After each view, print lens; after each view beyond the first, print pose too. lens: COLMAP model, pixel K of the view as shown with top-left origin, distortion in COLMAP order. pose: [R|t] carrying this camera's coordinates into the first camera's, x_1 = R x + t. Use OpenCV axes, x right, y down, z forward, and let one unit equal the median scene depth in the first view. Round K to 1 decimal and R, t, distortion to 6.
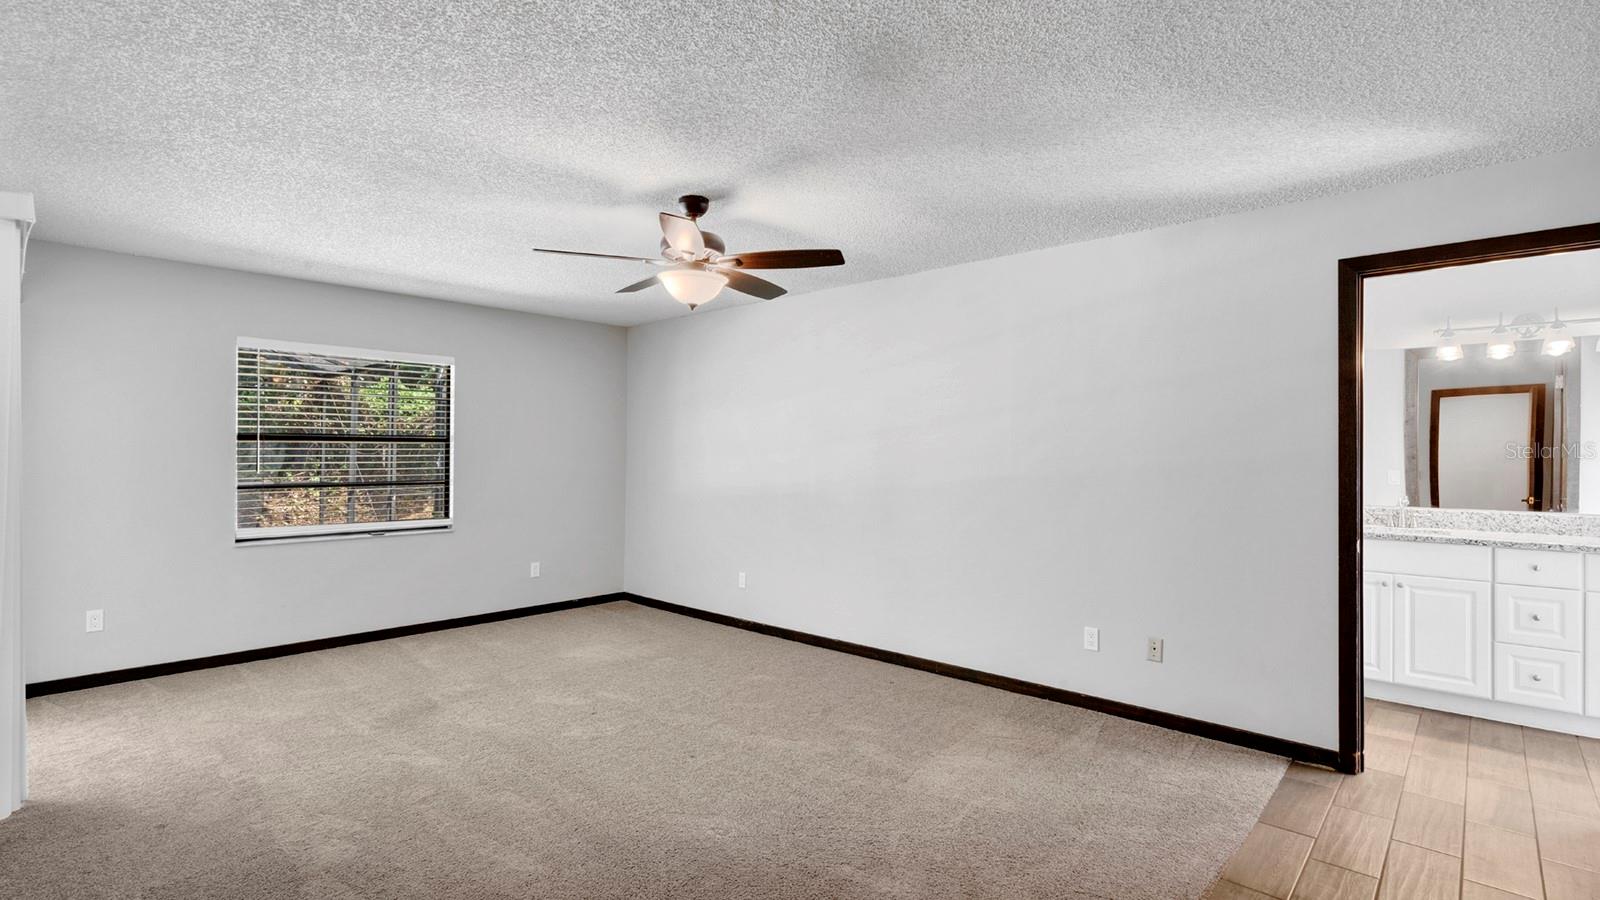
lens RADIAL K [[752.7, 0, 801.3], [0, 752.7, 447.4], [0, 0, 1]] dist [-0.000141, 0.001099]
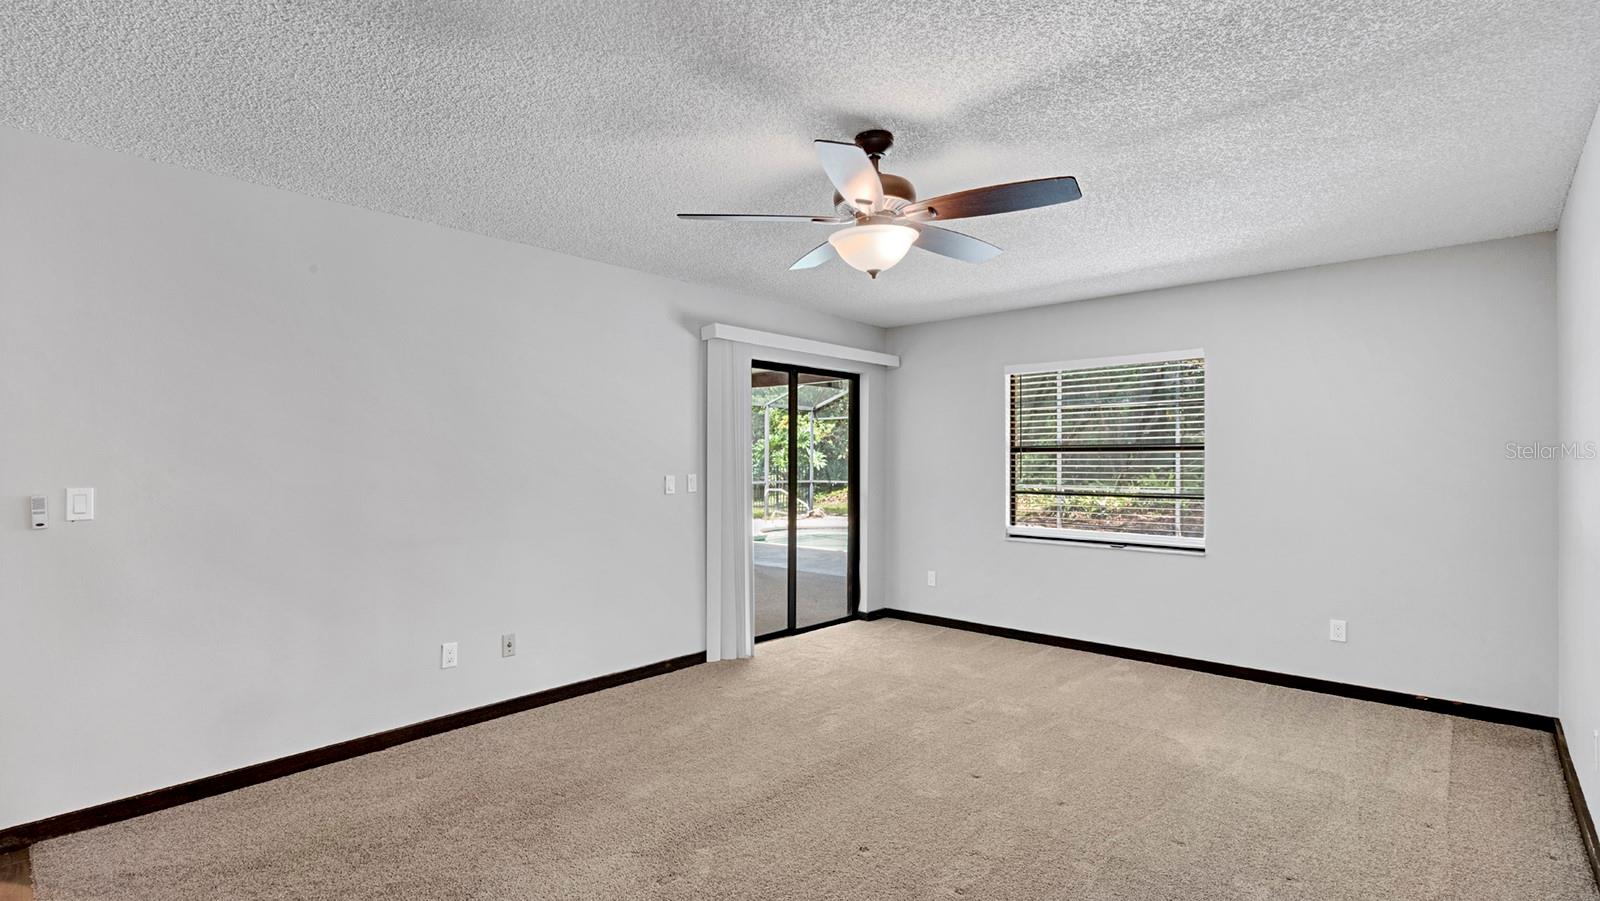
lens RADIAL K [[752.7, 0, 789.5], [0, 752.7, 460.8], [0, 0, 1]] dist [-0.000141, 0.001099]
pose [[0.001114, -0.001222, -0.999999, 0.487050], [0.007012, 0.999975, -0.001214, 0.003136], [0.999975, -0.007011, 0.001123, 0.692013]]
